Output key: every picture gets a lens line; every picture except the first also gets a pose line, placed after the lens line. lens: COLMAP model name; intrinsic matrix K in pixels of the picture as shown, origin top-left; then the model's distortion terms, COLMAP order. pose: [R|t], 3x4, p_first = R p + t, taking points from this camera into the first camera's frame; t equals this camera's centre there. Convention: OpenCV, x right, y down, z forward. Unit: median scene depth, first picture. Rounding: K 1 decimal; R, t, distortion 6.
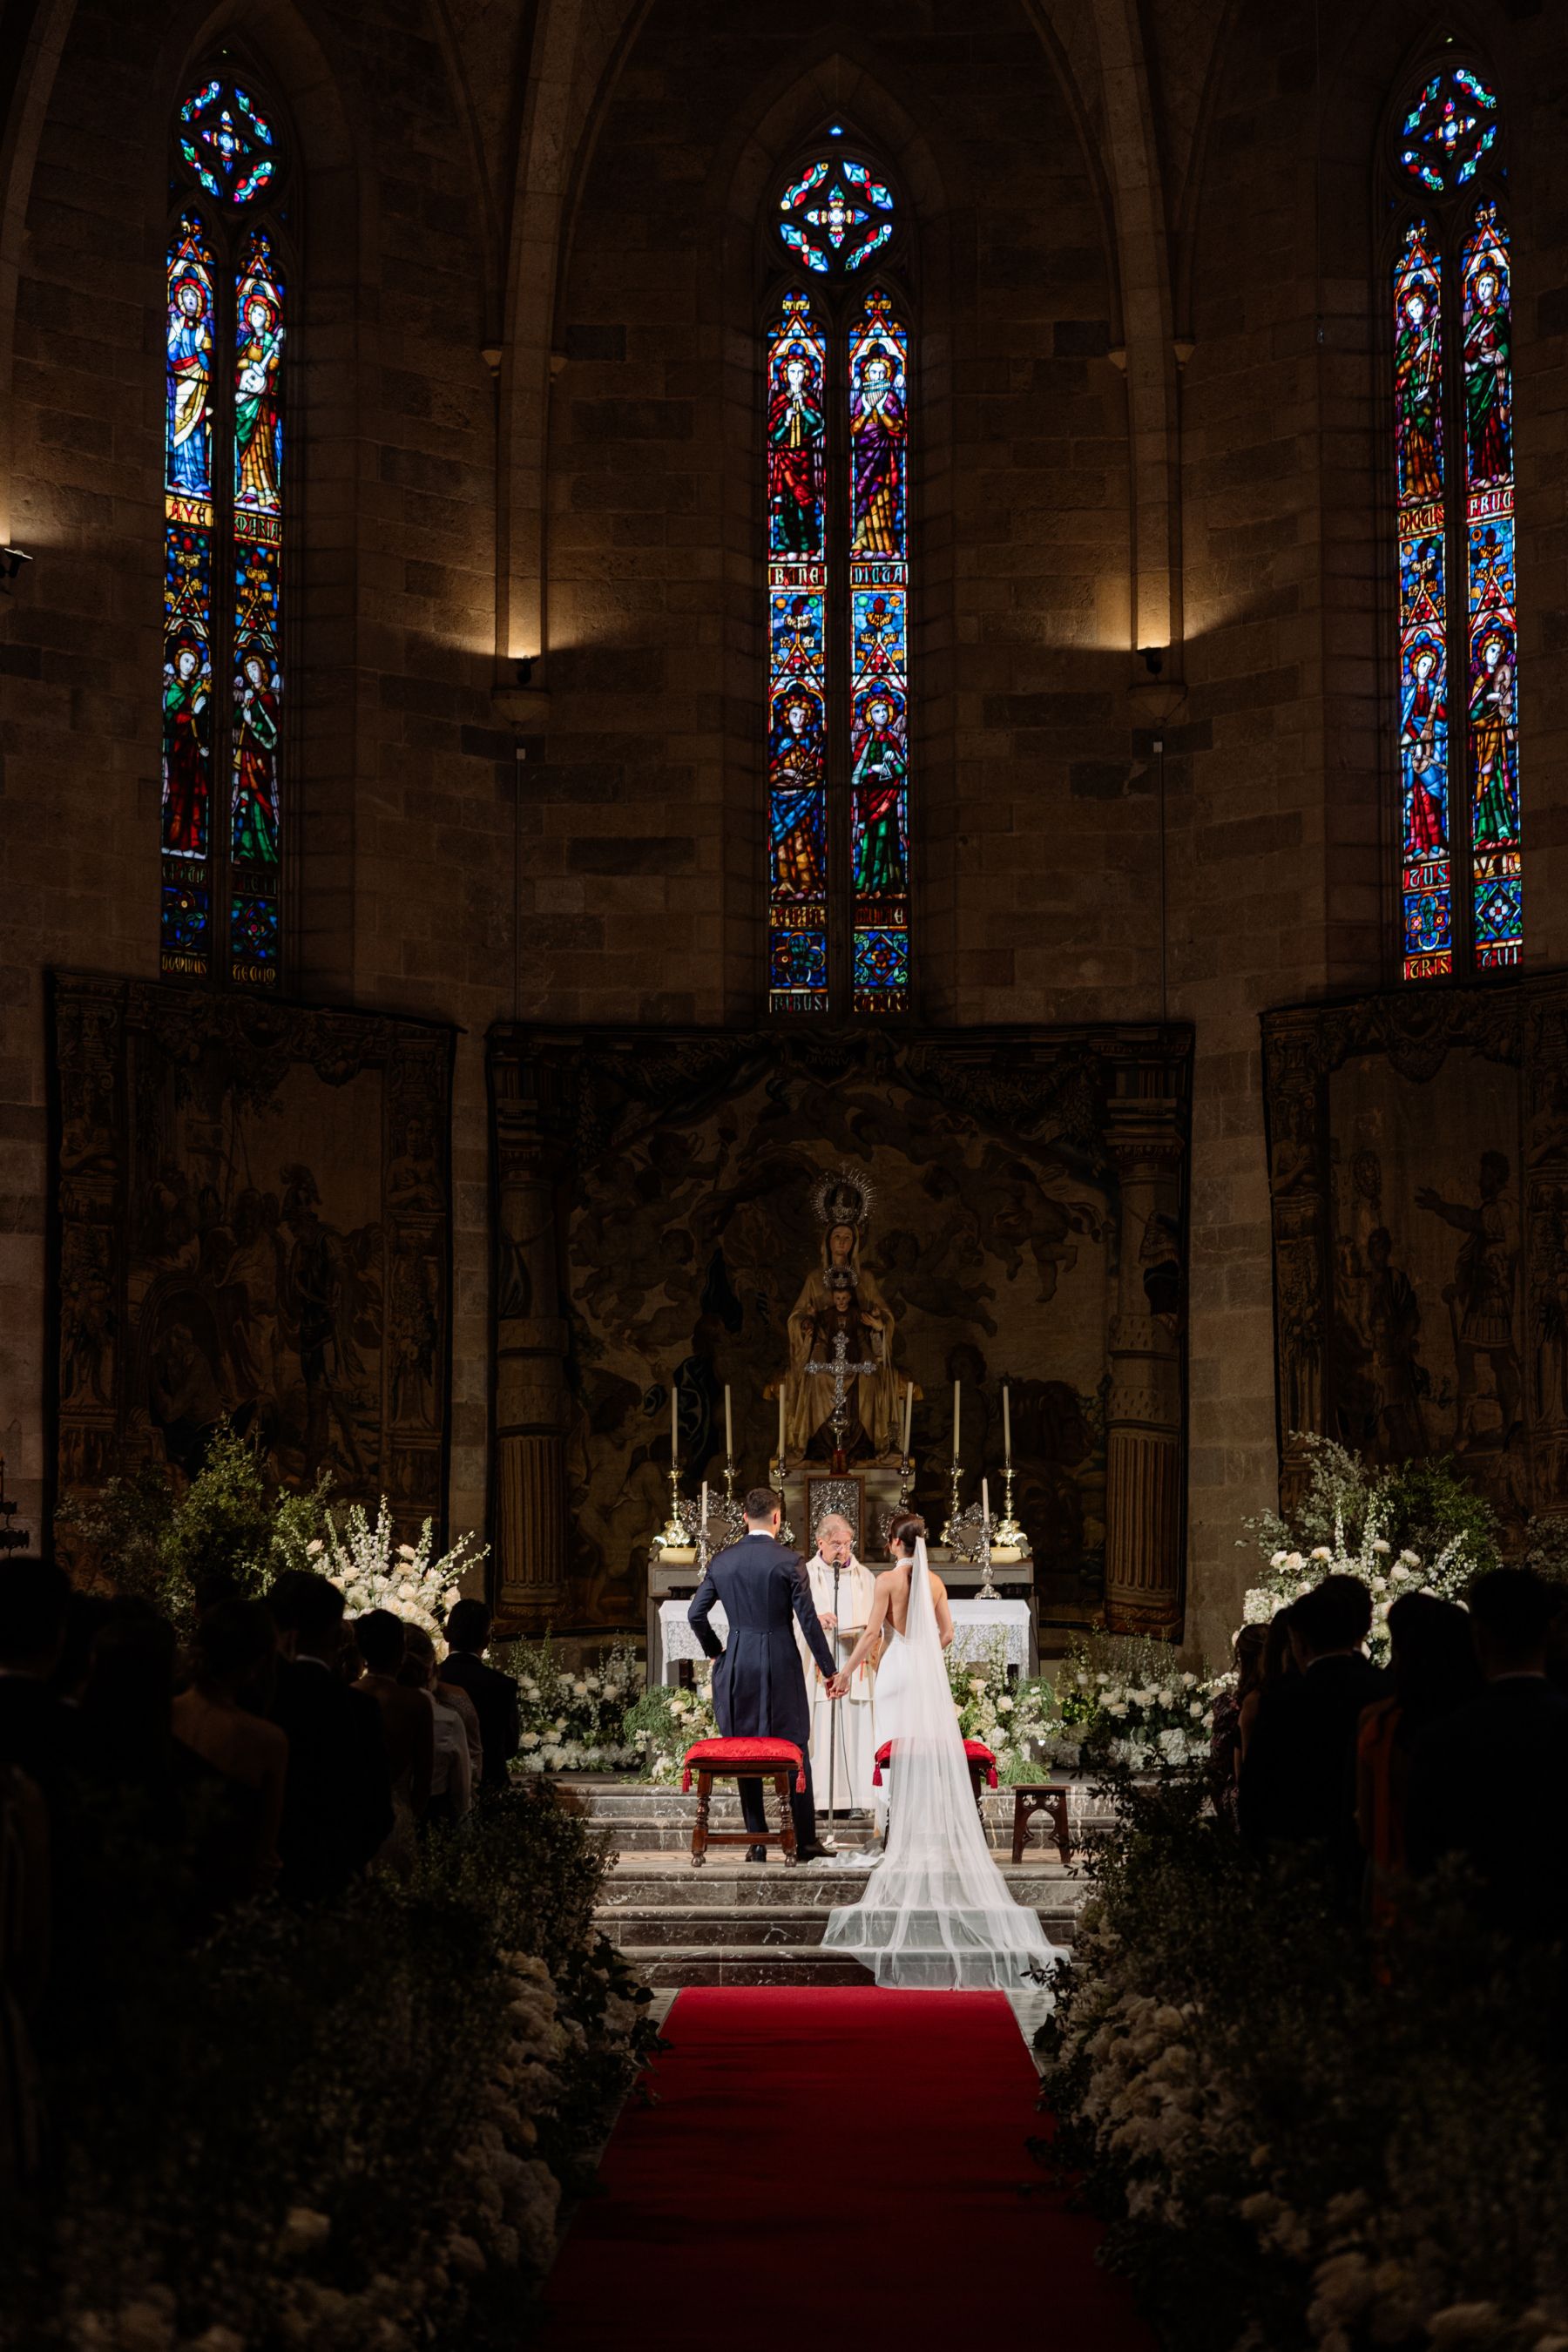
lens RADIAL K [[4651.4, 0, 774.9], [0, 4651.4, 1182.7], [0, 0, 1]] dist [0.017227, 0.059666]
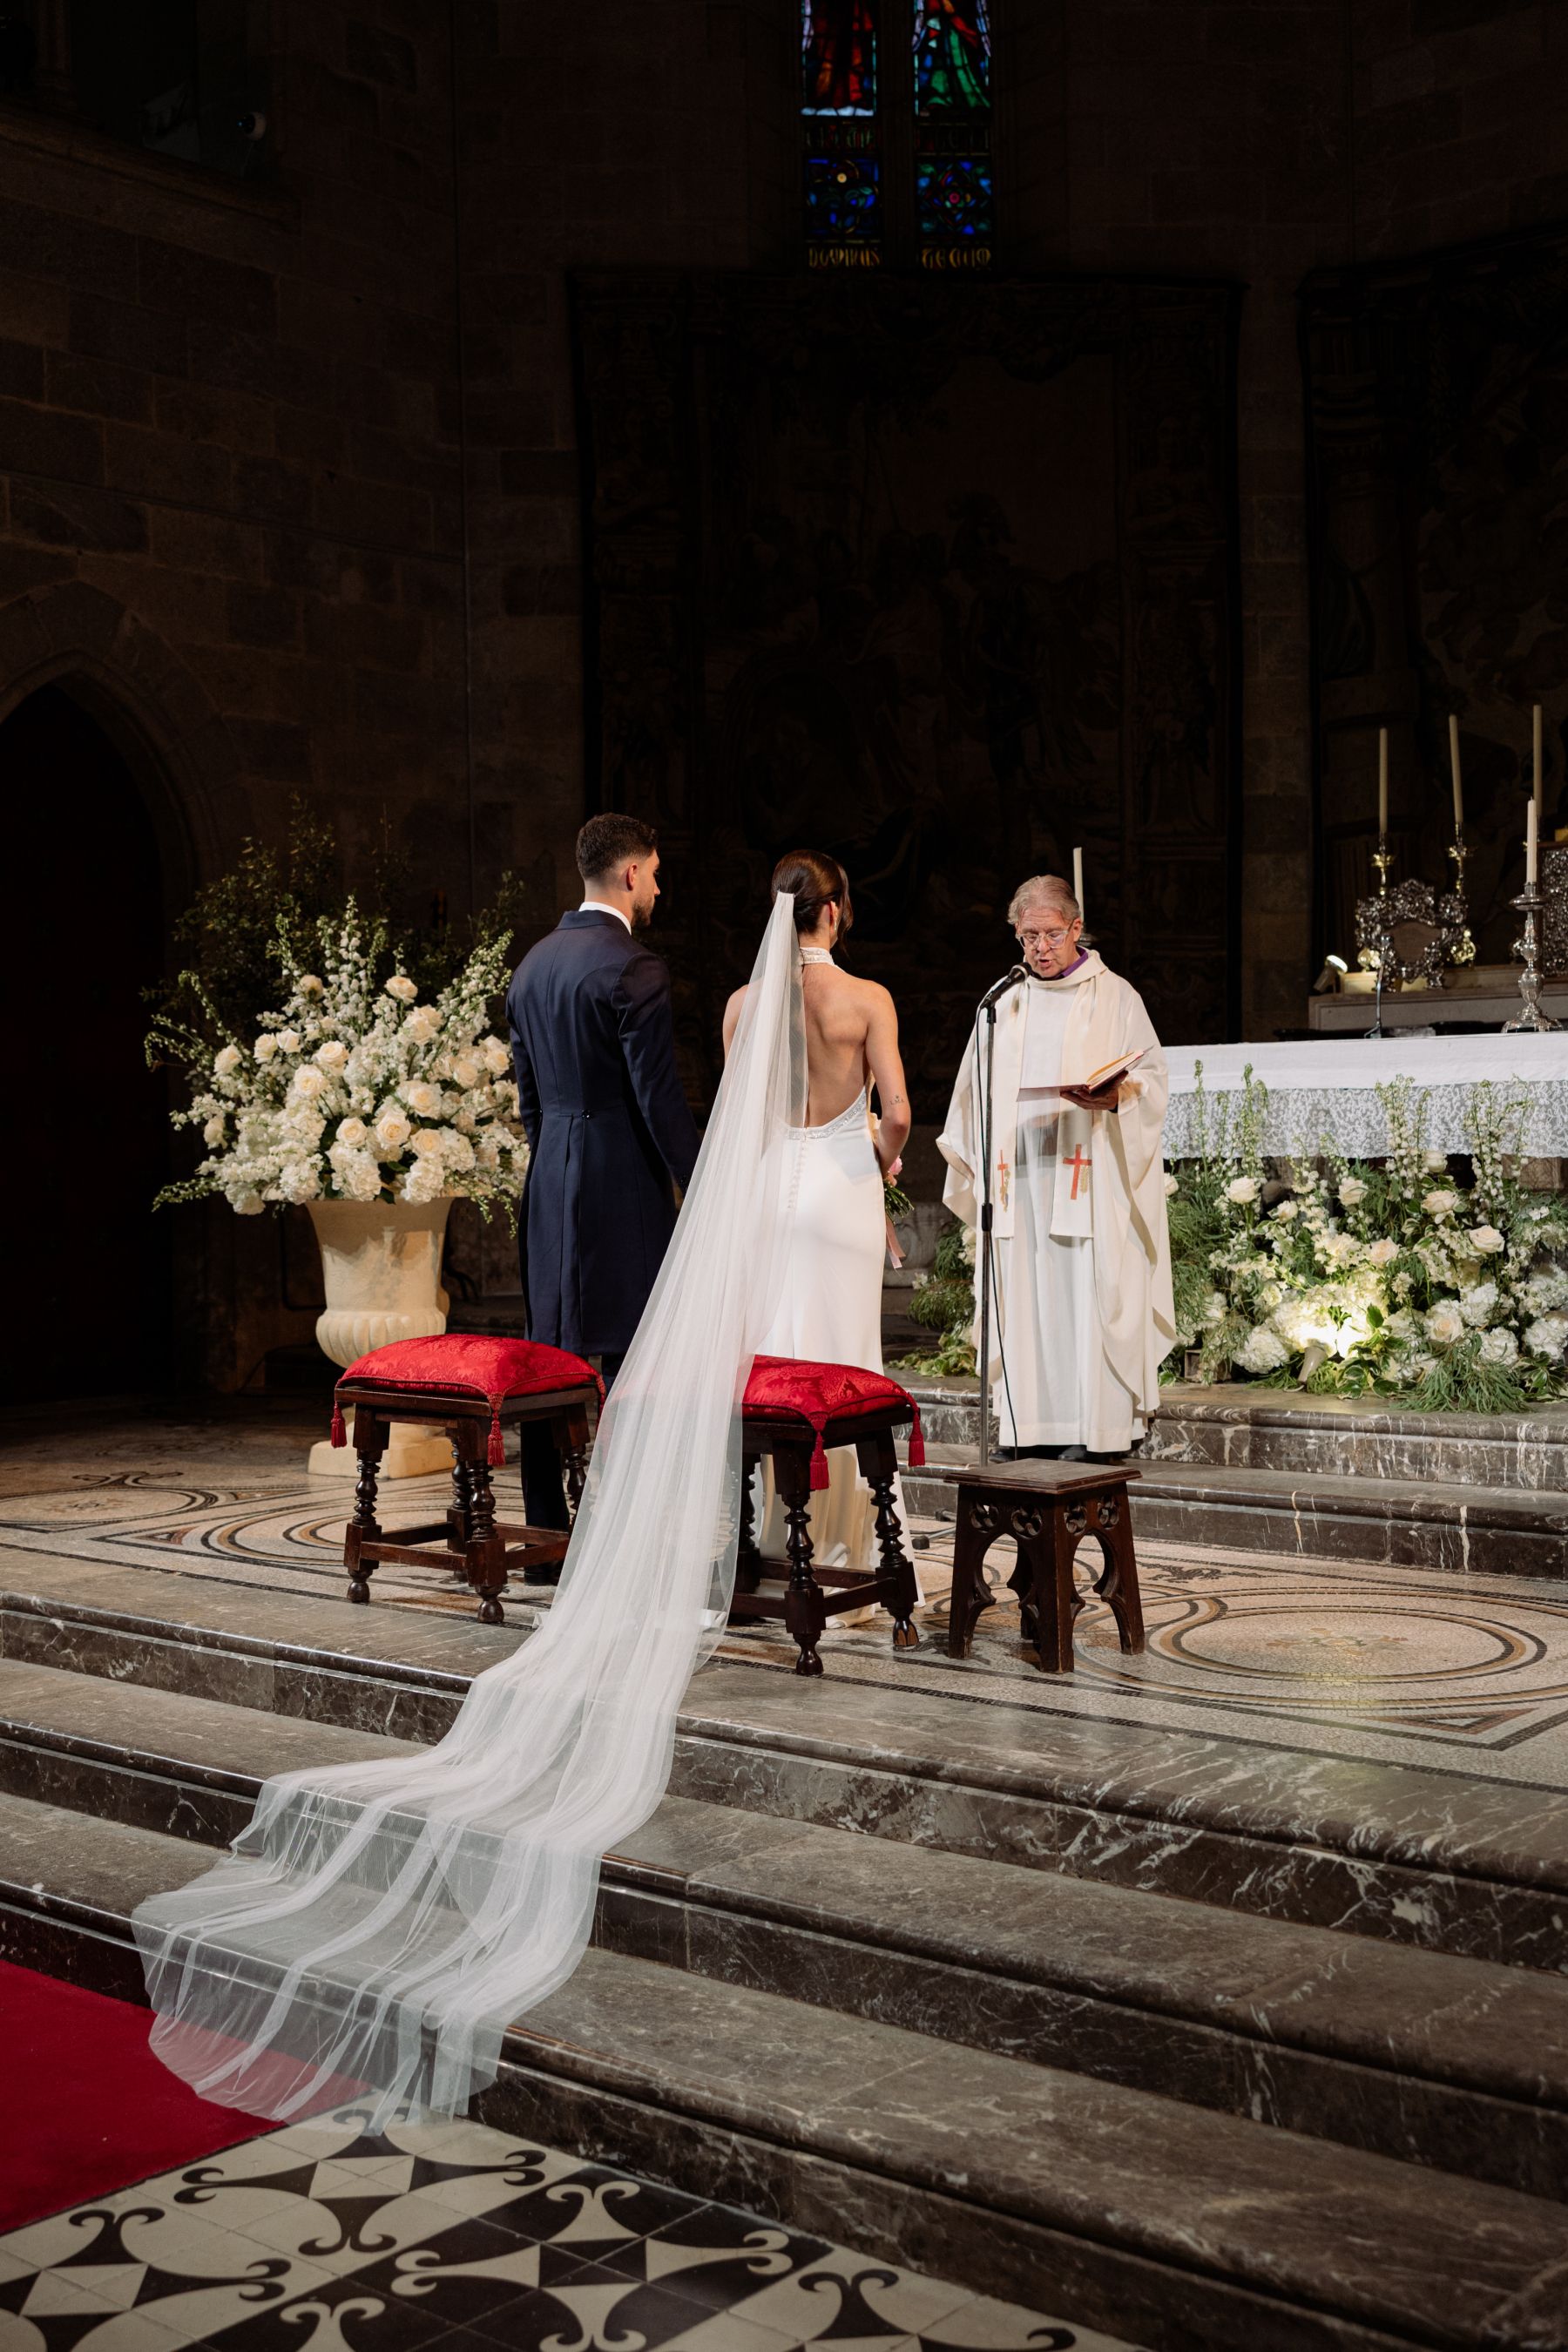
lens RADIAL K [[2660.5, 0, 784.0], [0, 2660.5, 1176.0], [0, 0, 1]] dist [-0.011632, 0.031932]
pose [[0.765826, -0.001429, -0.643046, 0.147791], [0.082870, 0.991878, 0.096488, 0.060573], [0.637685, -0.127182, 0.759725, 0.622944]]
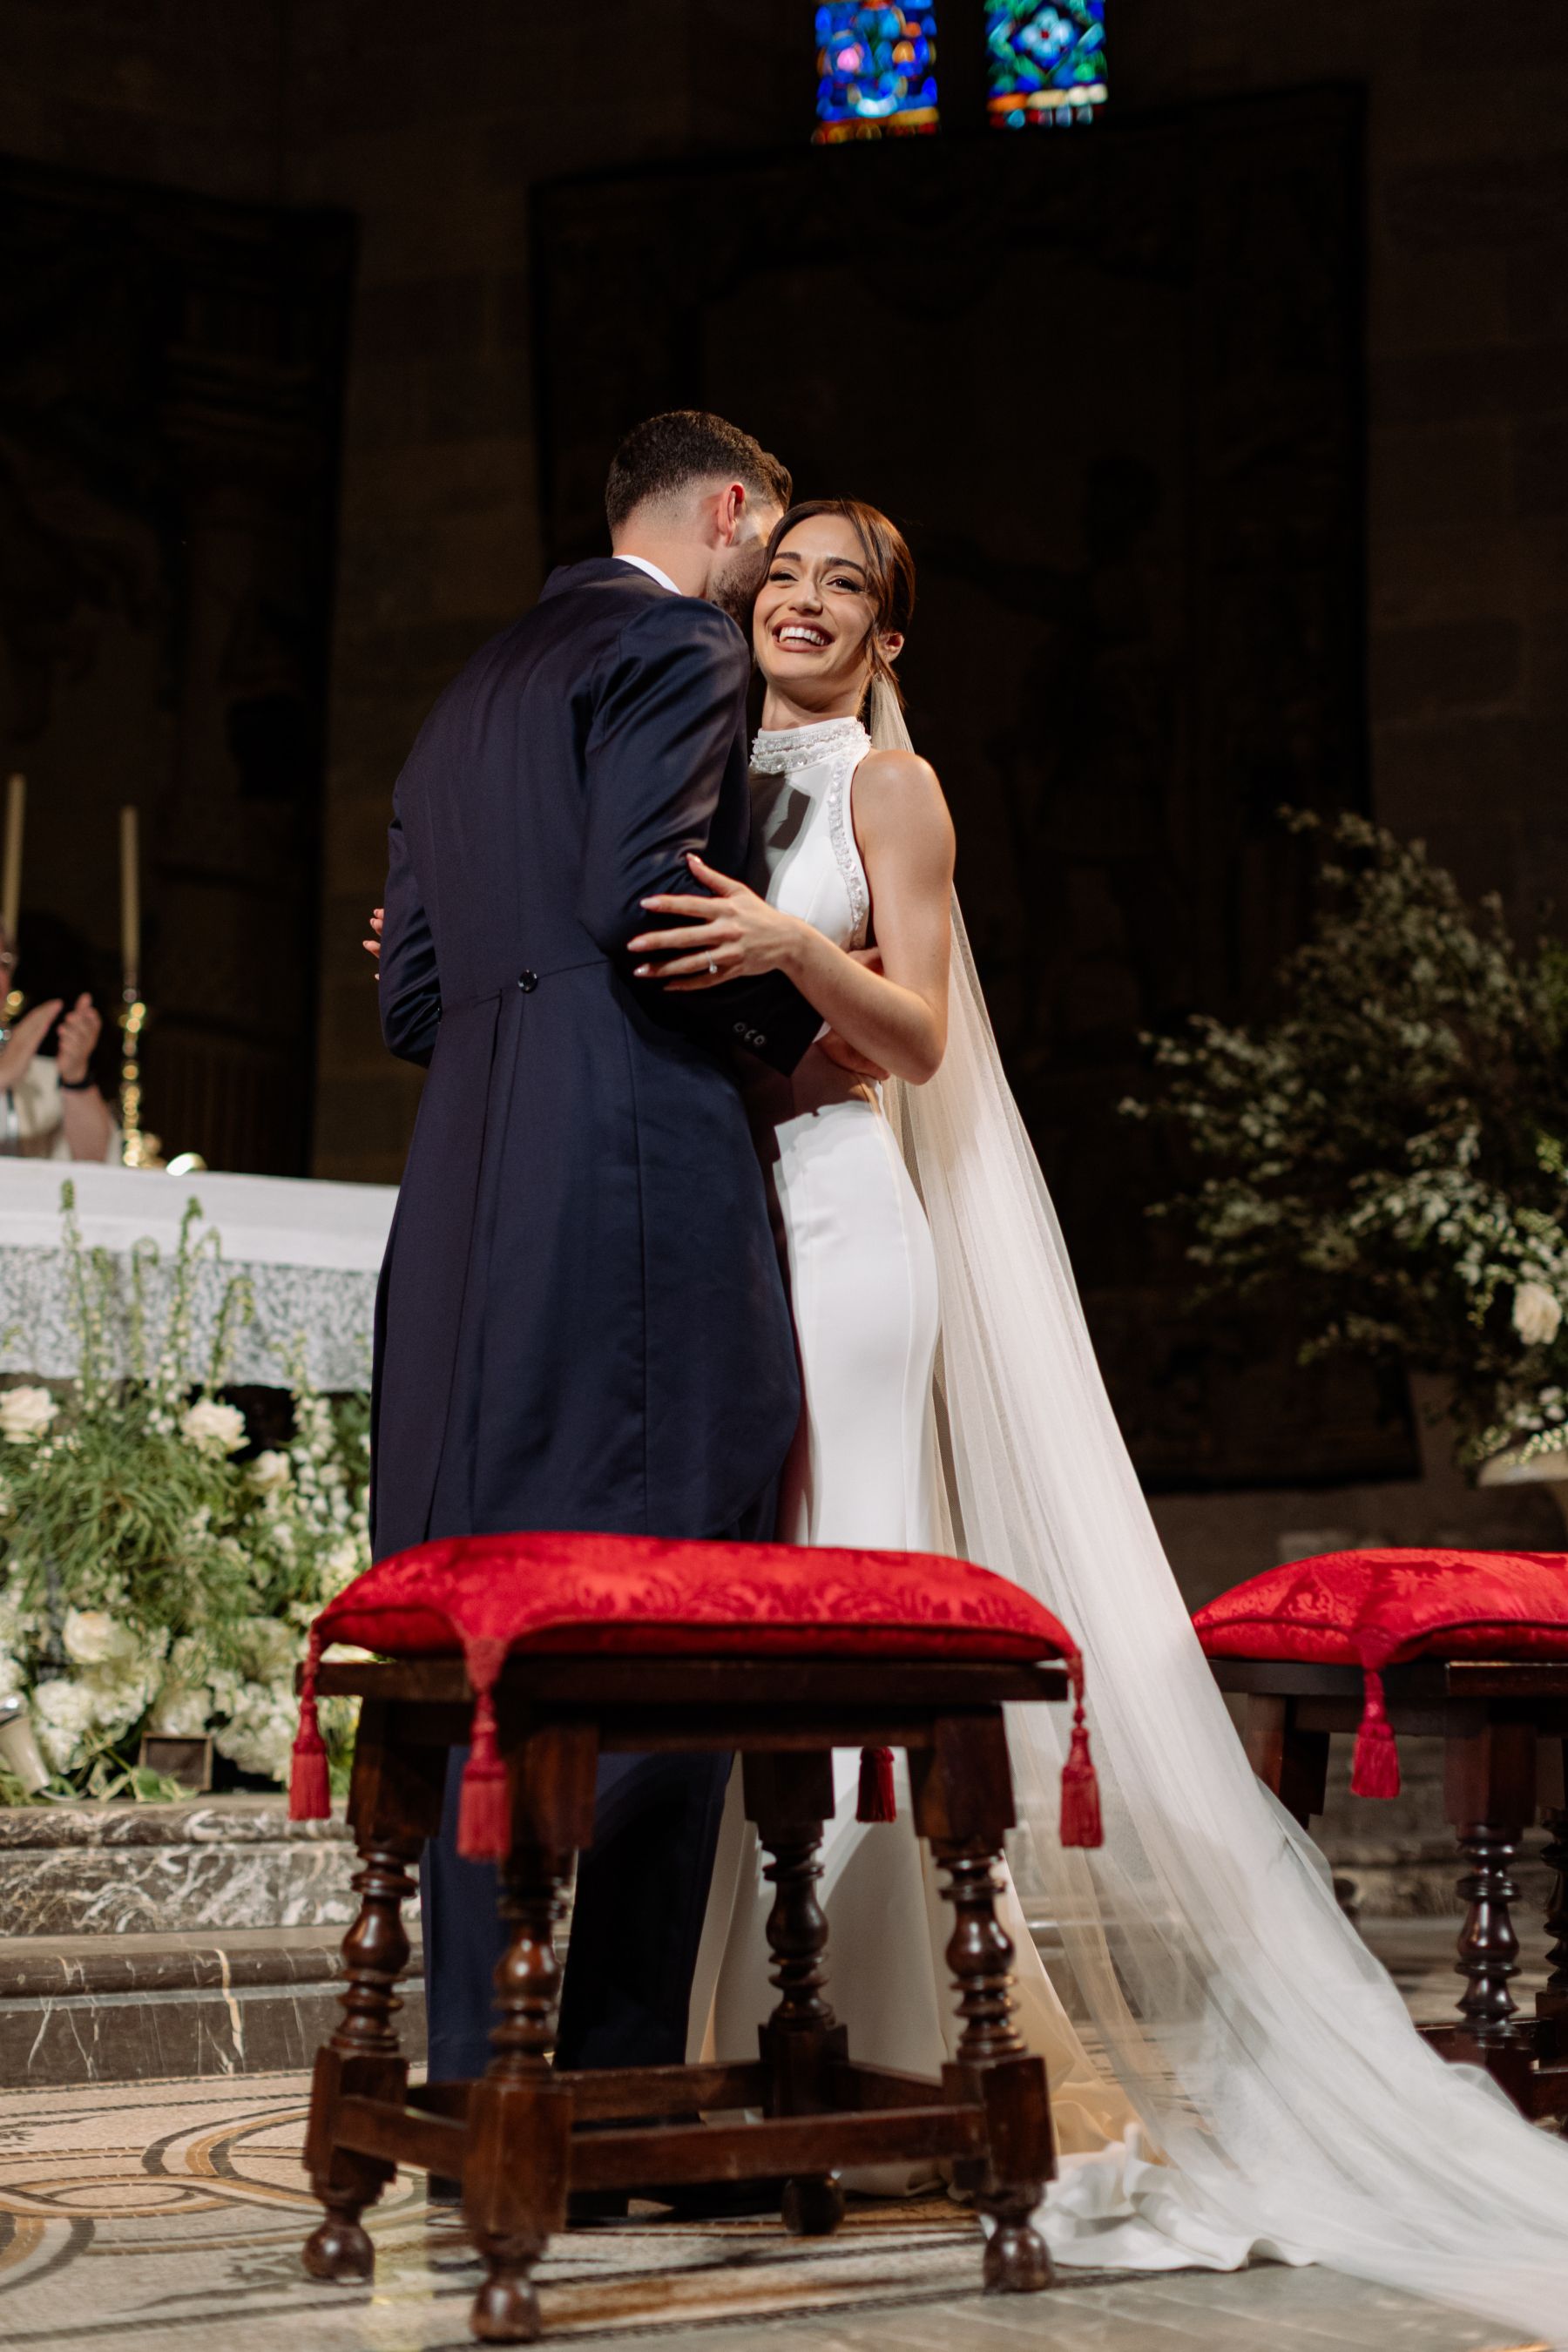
lens RADIAL K [[3490.0, 0, 784.0], [0, 3490.0, 1176.0], [0, 0, 1]] dist [0.042496, 0.002107]
pose [[0.854955, 0.075045, 0.513245, -0.052784], [-0.050291, 0.996810, -0.061977, 0.087375], [-0.516258, 0.027176, 0.856002, 0.676608]]
